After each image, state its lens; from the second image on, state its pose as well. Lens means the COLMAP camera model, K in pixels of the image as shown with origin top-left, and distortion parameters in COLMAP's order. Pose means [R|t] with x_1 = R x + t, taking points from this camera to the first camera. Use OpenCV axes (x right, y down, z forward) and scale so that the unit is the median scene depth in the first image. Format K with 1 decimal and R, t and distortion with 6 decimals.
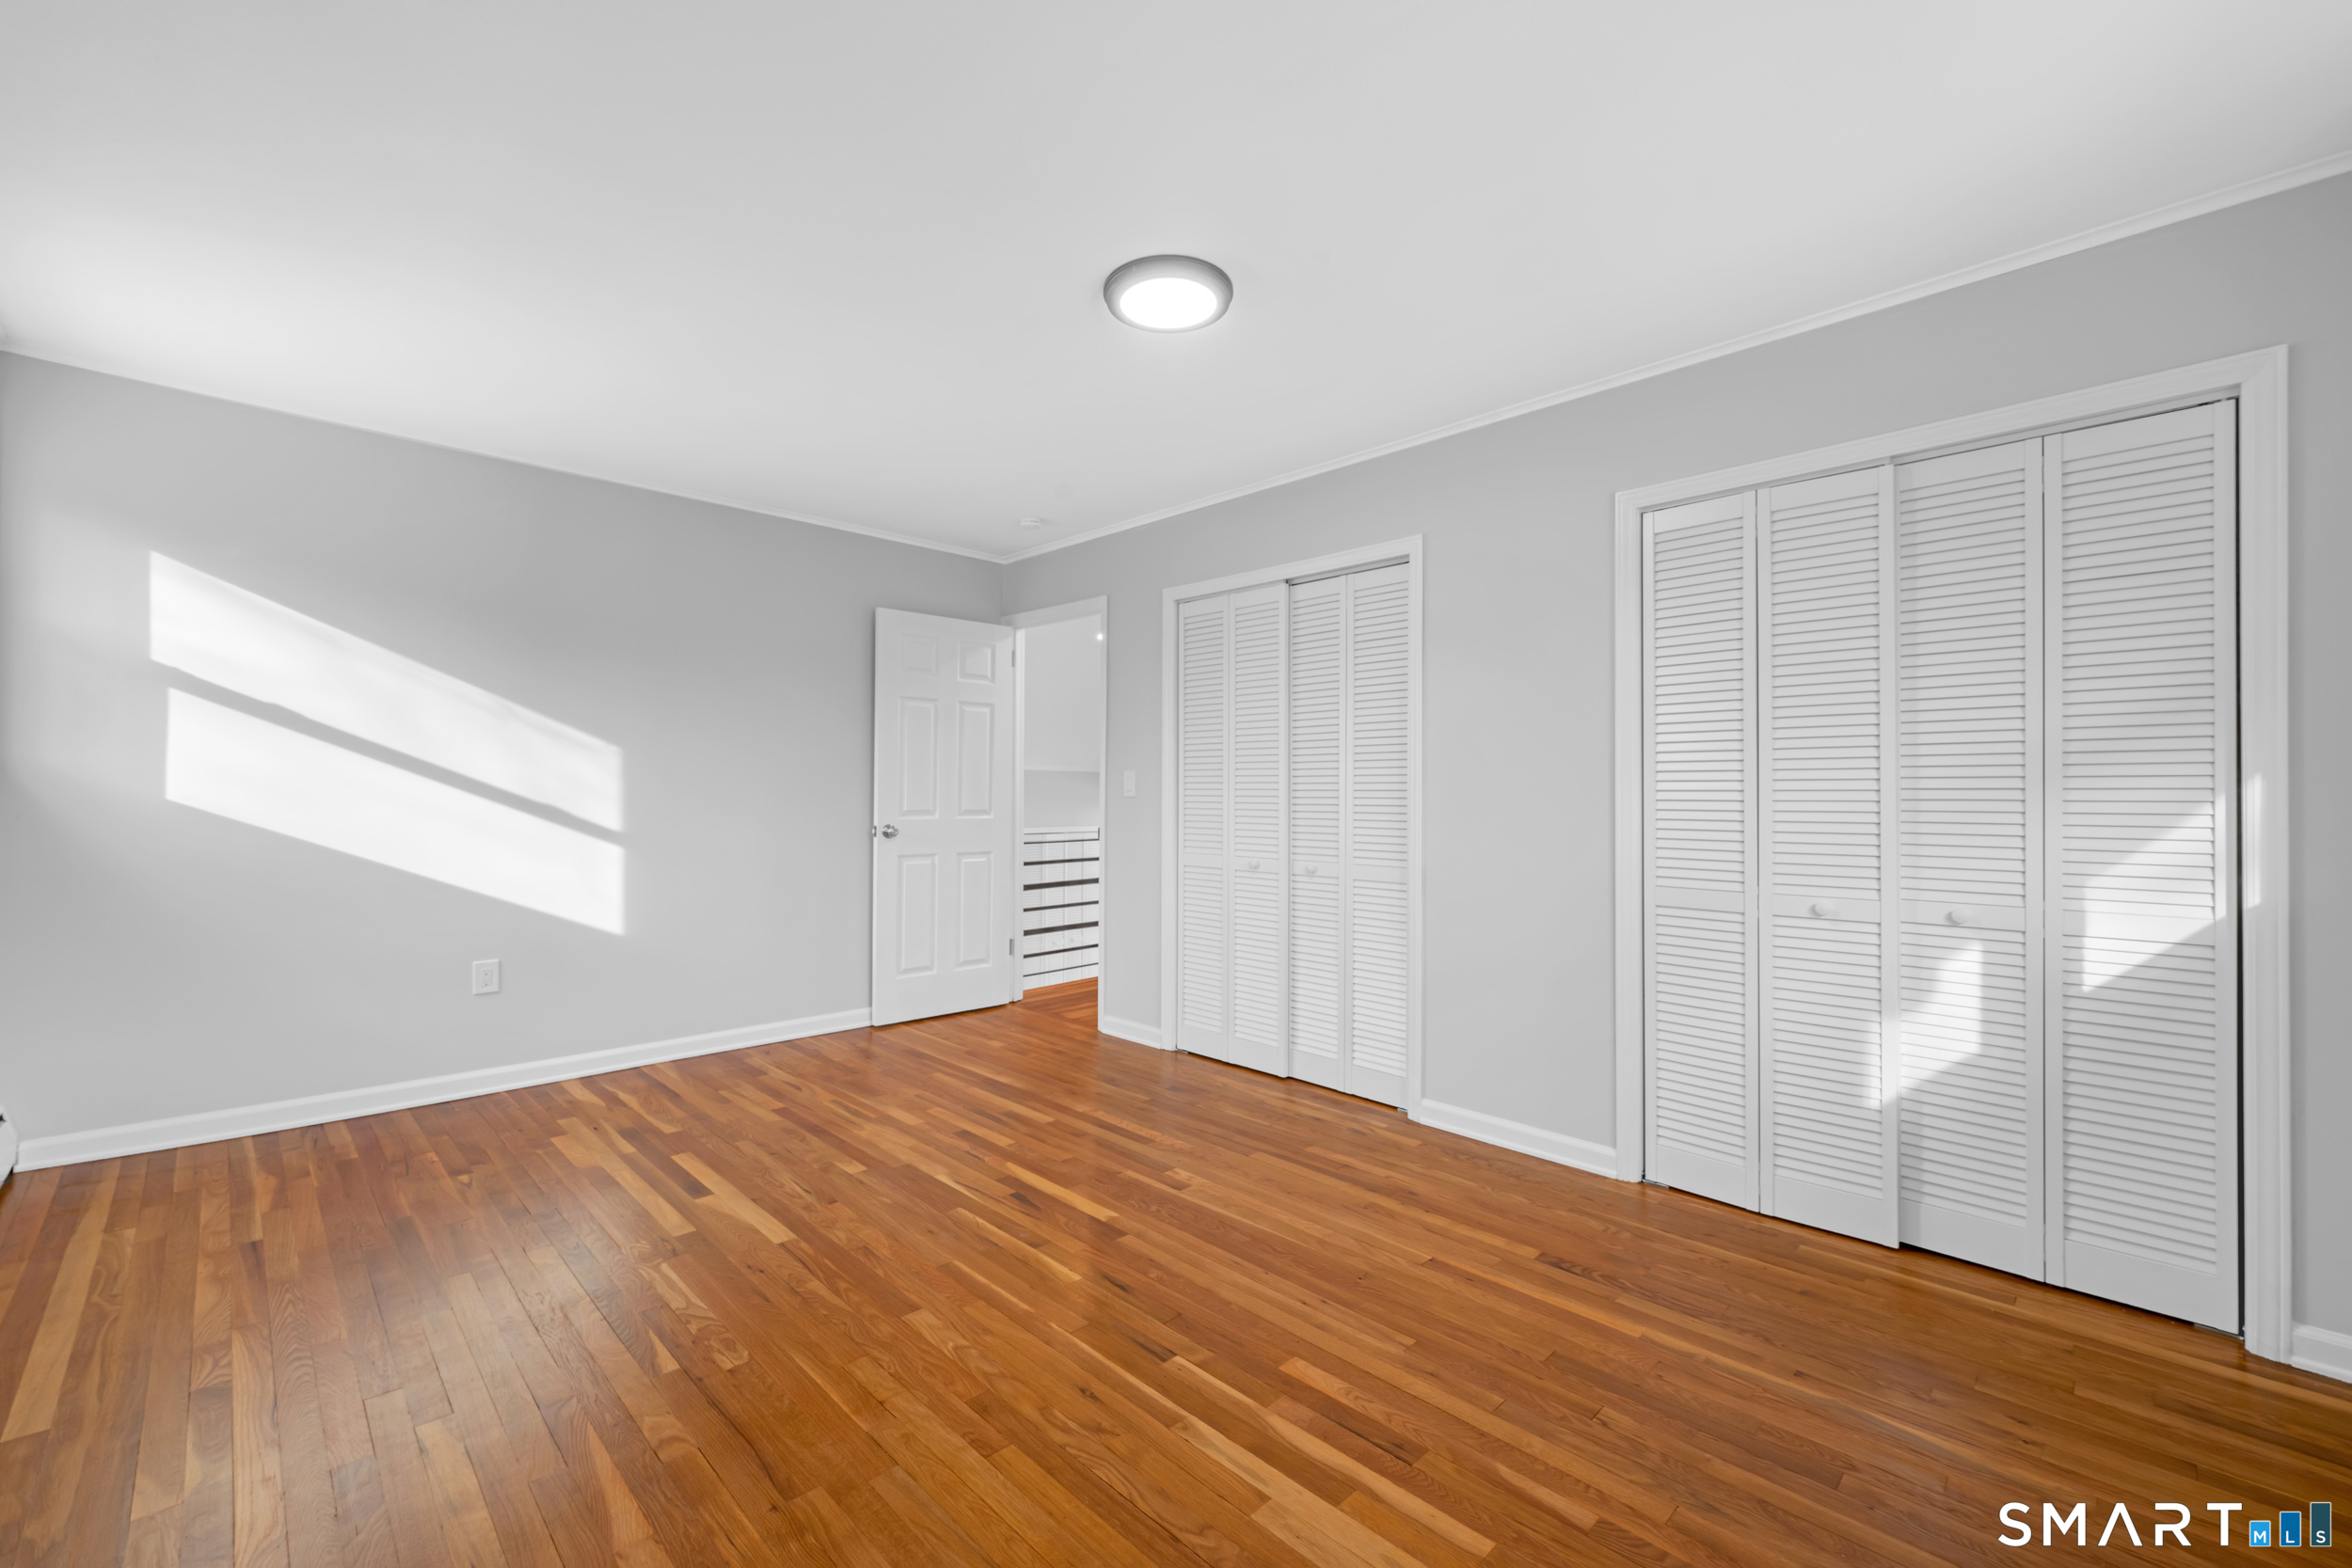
lens RADIAL K [[956.7, 0, 1179.3], [0, 956.7, 799.5], [0, 0, 1]] dist [0.001466, -0.000923]
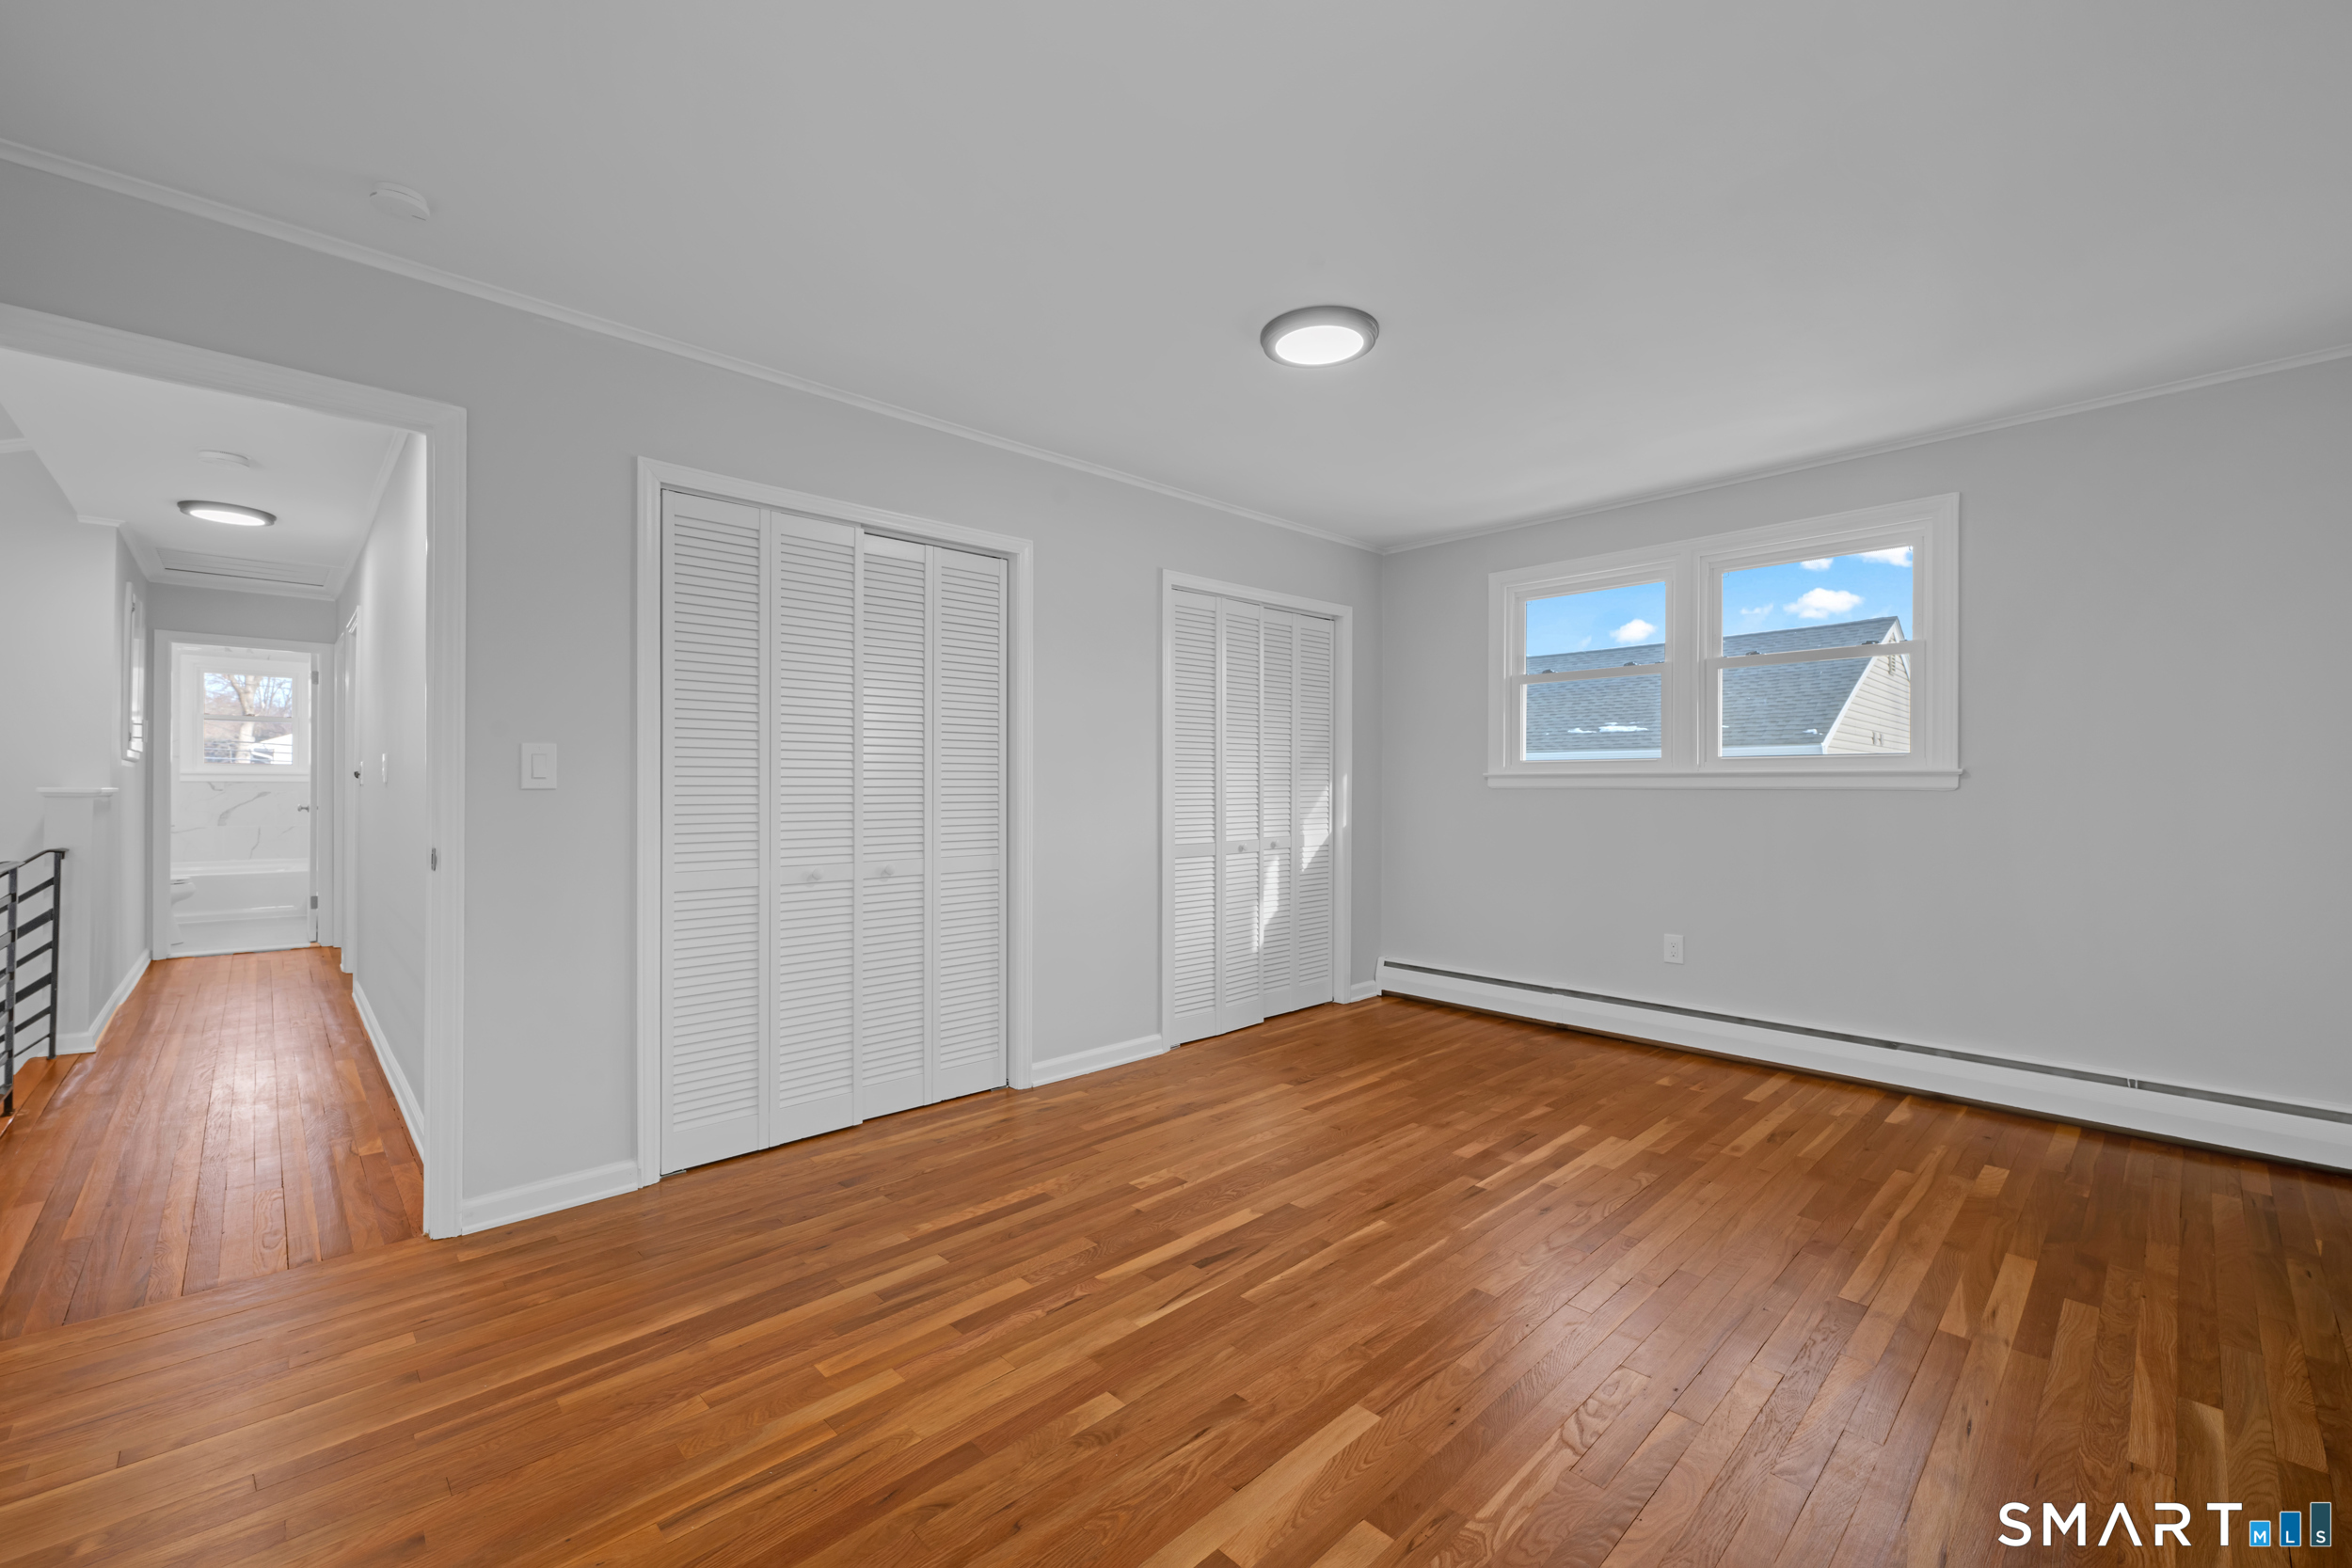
lens RADIAL K [[956.7, 0, 1160.7], [0, 956.7, 774.8], [0, 0, 1]] dist [0.001466, -0.000923]
pose [[0.026961, 0.008341, 0.999602, -0.980036], [0.007474, 0.999936, -0.008545, -0.002834], [-0.999609, 0.007702, 0.026897, 0.986971]]
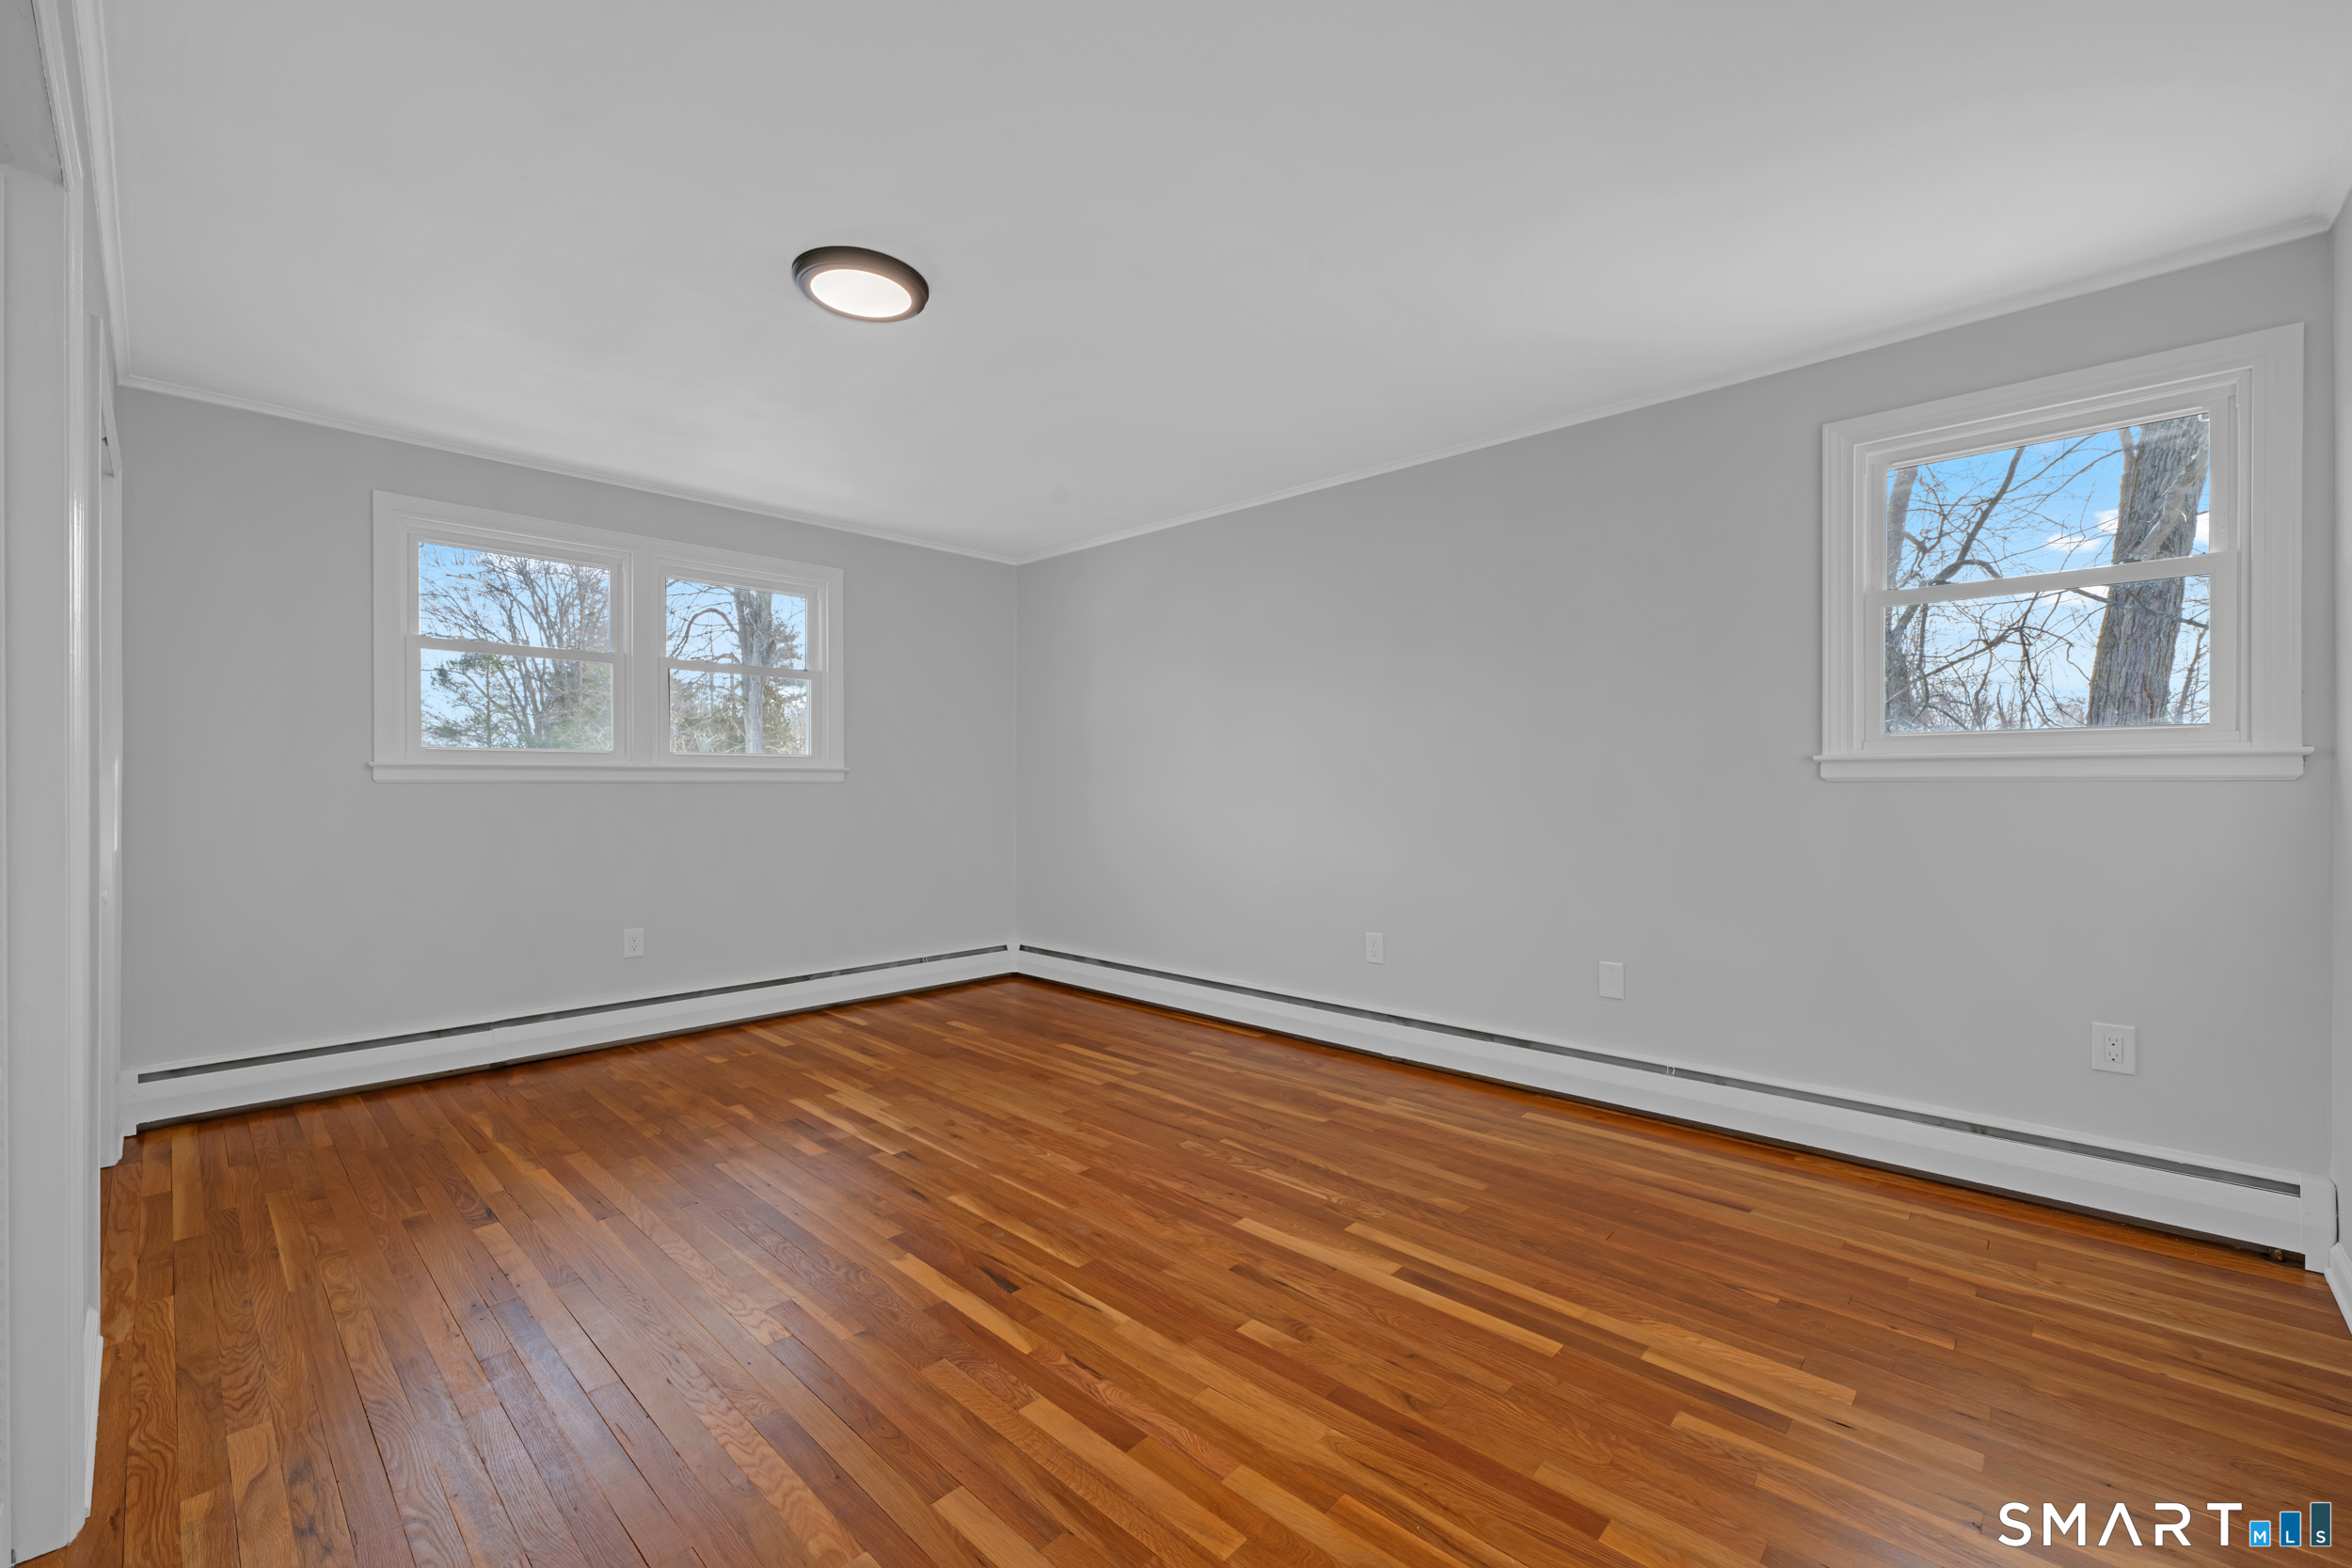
lens RADIAL K [[956.7, 0, 1192.2], [0, 956.7, 785.3], [0, 0, 1]] dist [0.001466, -0.000923]
pose [[-0.998905, -0.005968, -0.046402, -0.272852], [-0.006462, 0.999924, 0.010505, -0.004562], [0.046336, 0.010793, -0.998868, 1.739447]]
